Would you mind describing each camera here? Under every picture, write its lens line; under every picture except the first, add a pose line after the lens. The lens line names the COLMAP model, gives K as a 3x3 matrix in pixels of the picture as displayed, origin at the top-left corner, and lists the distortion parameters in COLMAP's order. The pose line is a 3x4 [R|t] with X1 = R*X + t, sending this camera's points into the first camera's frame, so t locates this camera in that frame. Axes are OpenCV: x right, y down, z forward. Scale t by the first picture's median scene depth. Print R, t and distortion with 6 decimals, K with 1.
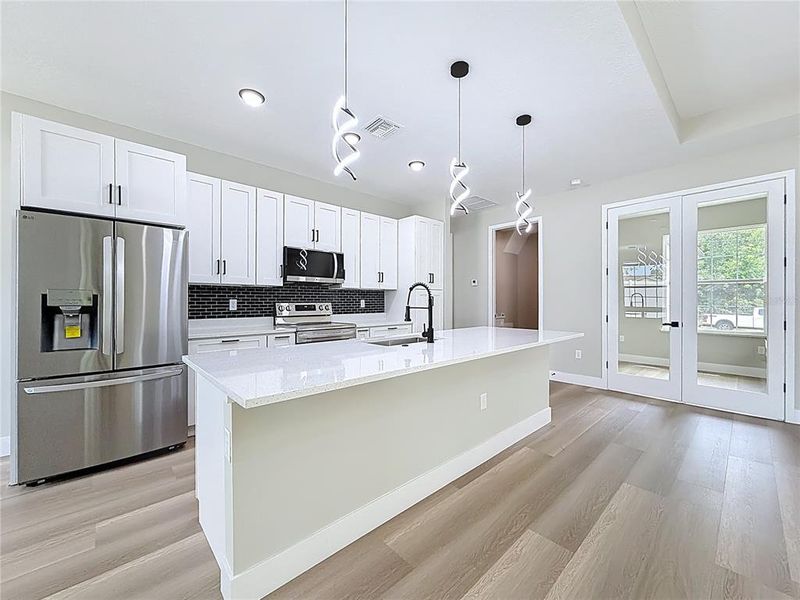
lens RADIAL K [[324.8, 0, 402.6], [0, 324.8, 300.0], [0, 0, 1]] dist [-0.001126, -0.000357]
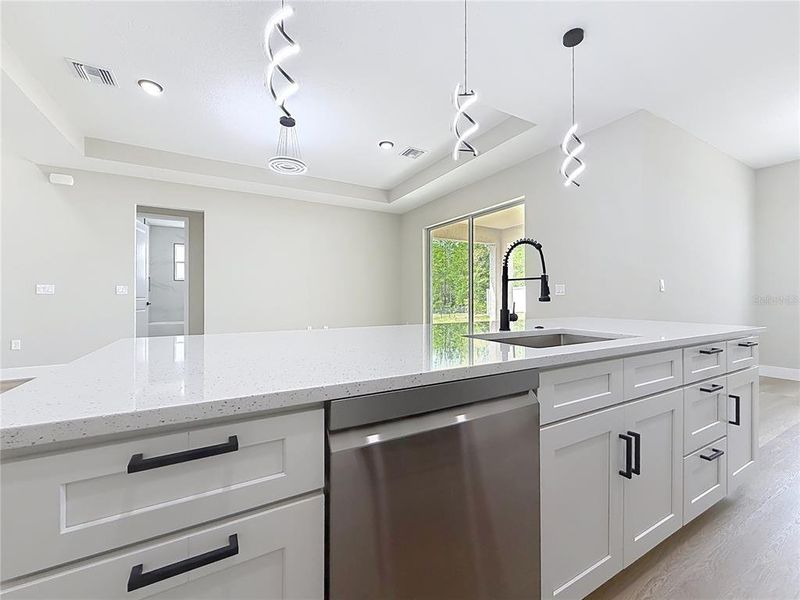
lens RADIAL K [[332.2, 0, 400.4], [0, 332.2, 295.8], [0, 0, 1]] dist [-0.000154, -0.000565]
pose [[-0.969812, 0.001923, 0.243847, 0.081927], [0.001666, 0.999998, -0.001259, 0.035538], [-0.243849, -0.000814, -0.969813, 1.054456]]
